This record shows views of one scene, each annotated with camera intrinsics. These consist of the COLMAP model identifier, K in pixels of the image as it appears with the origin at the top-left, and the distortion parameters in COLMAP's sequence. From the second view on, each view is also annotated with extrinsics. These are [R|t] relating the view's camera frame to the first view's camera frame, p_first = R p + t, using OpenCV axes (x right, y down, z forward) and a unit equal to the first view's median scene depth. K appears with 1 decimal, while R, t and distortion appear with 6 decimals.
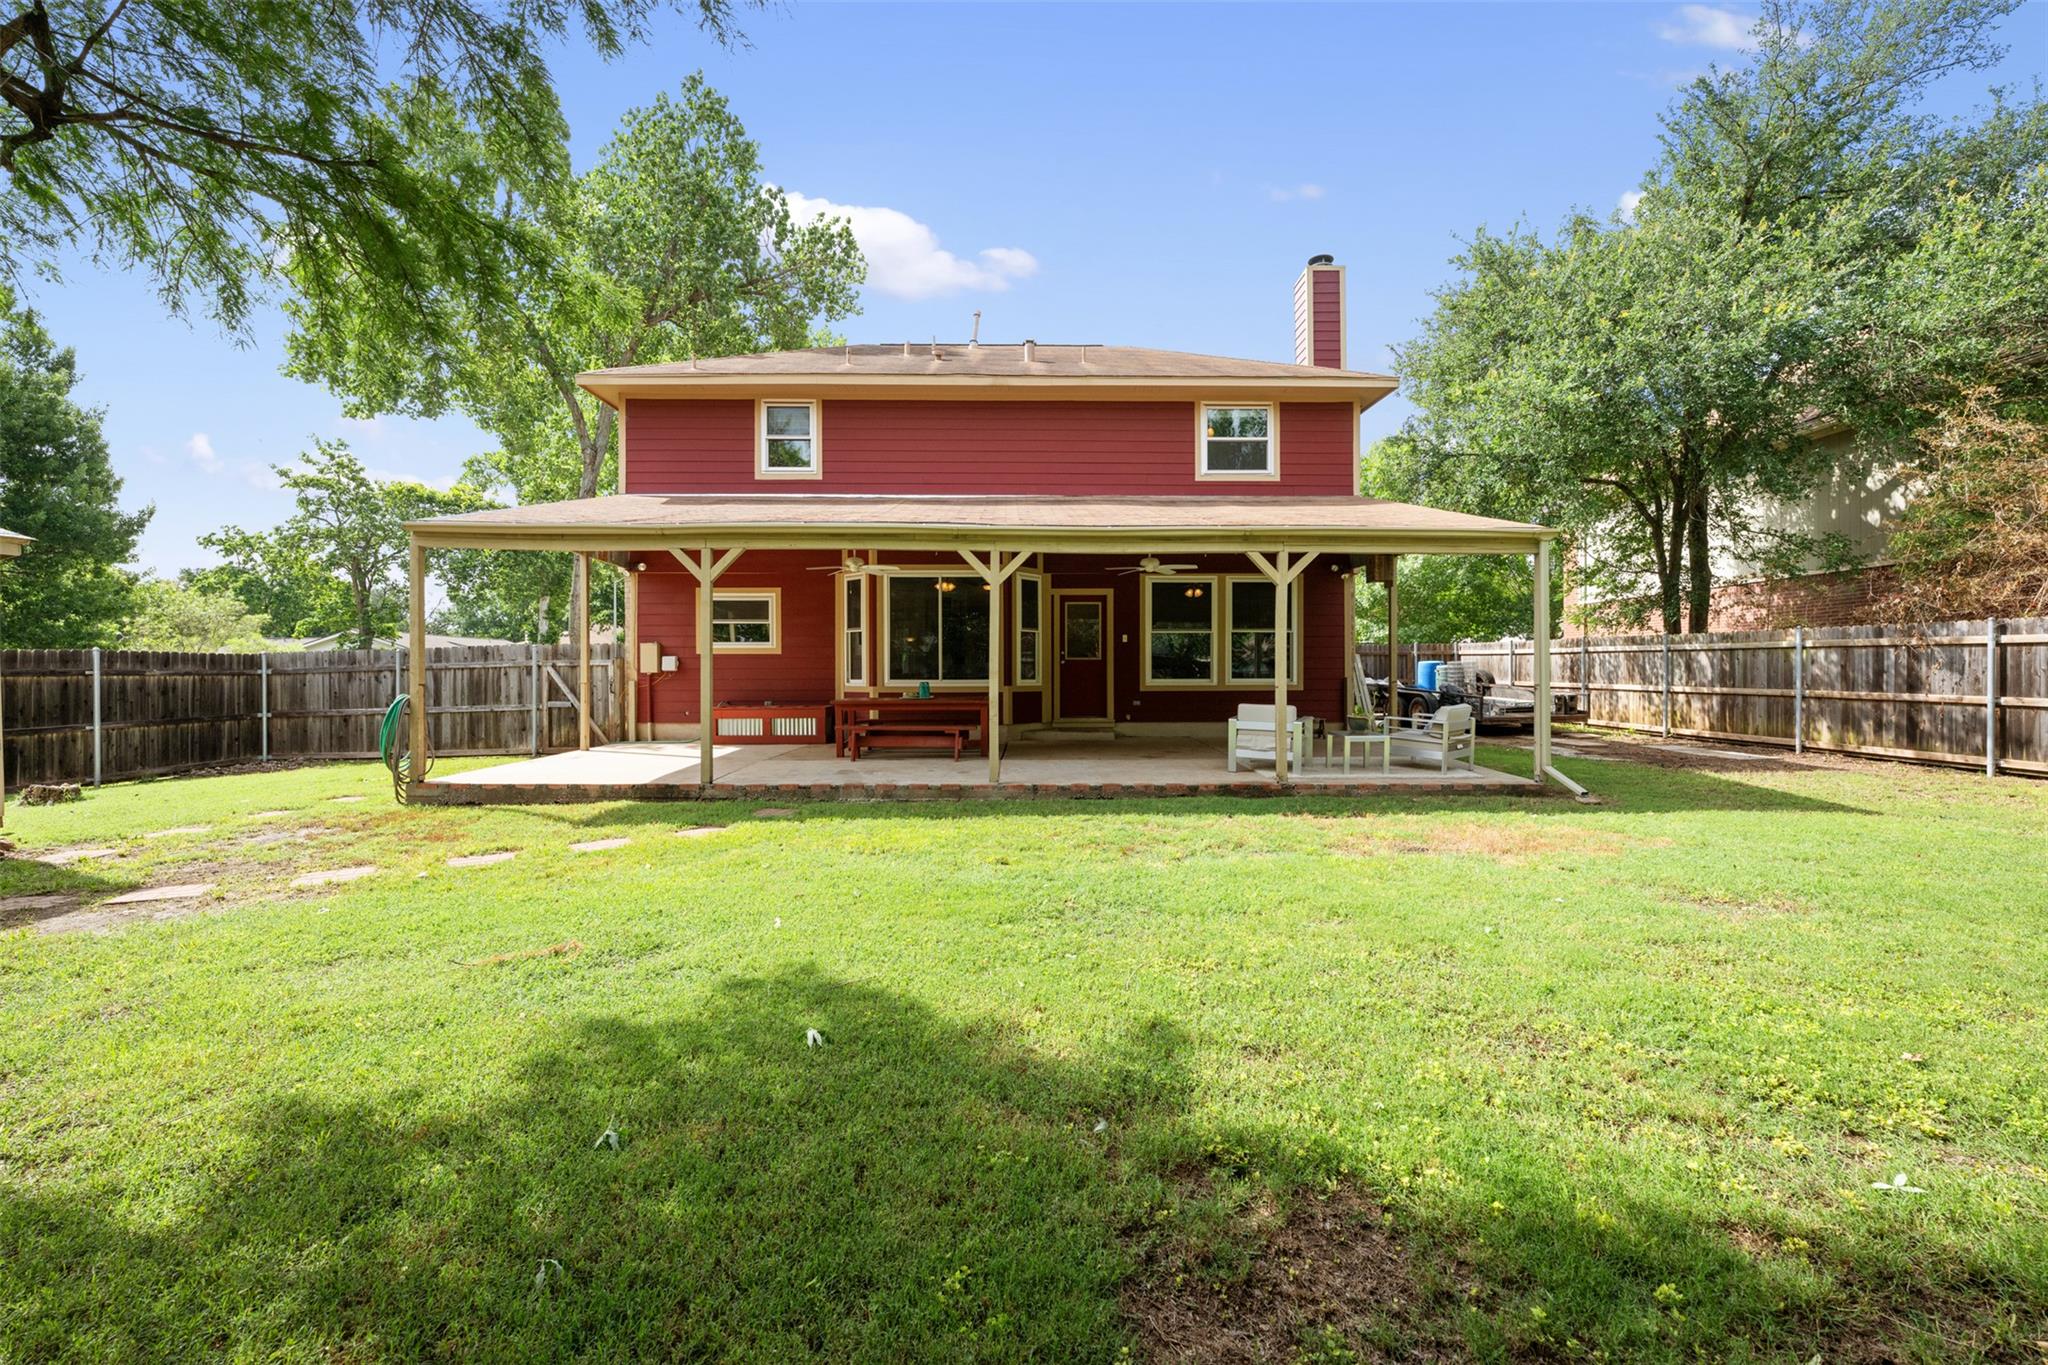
lens RADIAL K [[806.1, 0, 1021.7], [0, 806.1, 684.2], [0, 0, 1]] dist [-0.001592, -0.000029]
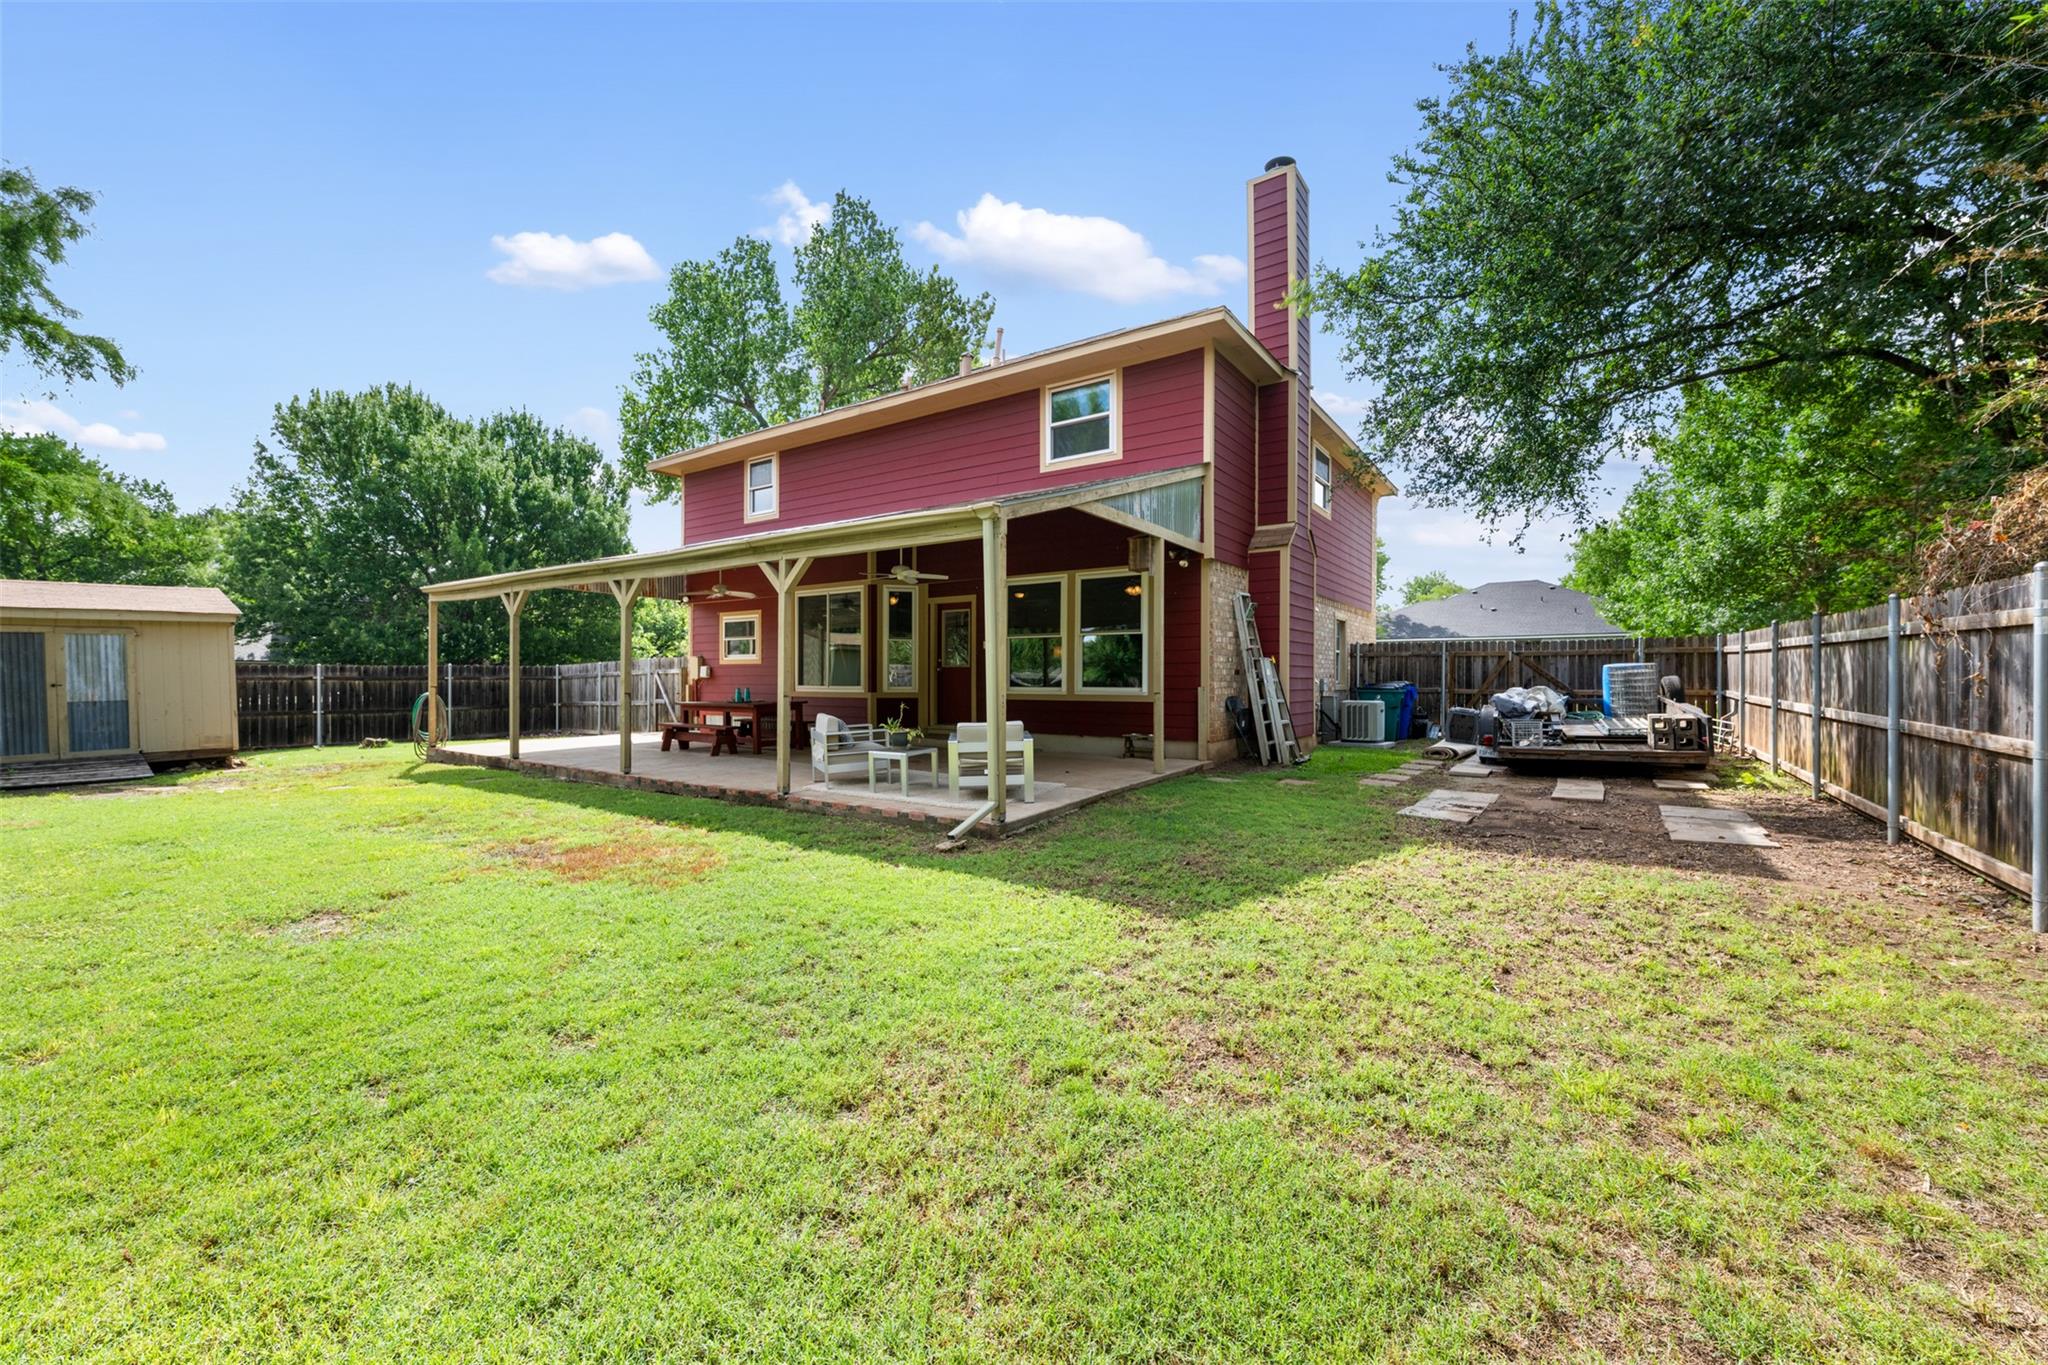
lens RADIAL K [[806.1, 0, 1023.1], [0, 806.1, 671.0], [0, 0, 1]] dist [-0.001592, -0.000029]
pose [[0.812601, -0.002296, -0.582815, 0.736329], [-0.006974, 0.999882, -0.013663, -0.012741], [0.582778, 0.015167, 0.812490, 0.241685]]
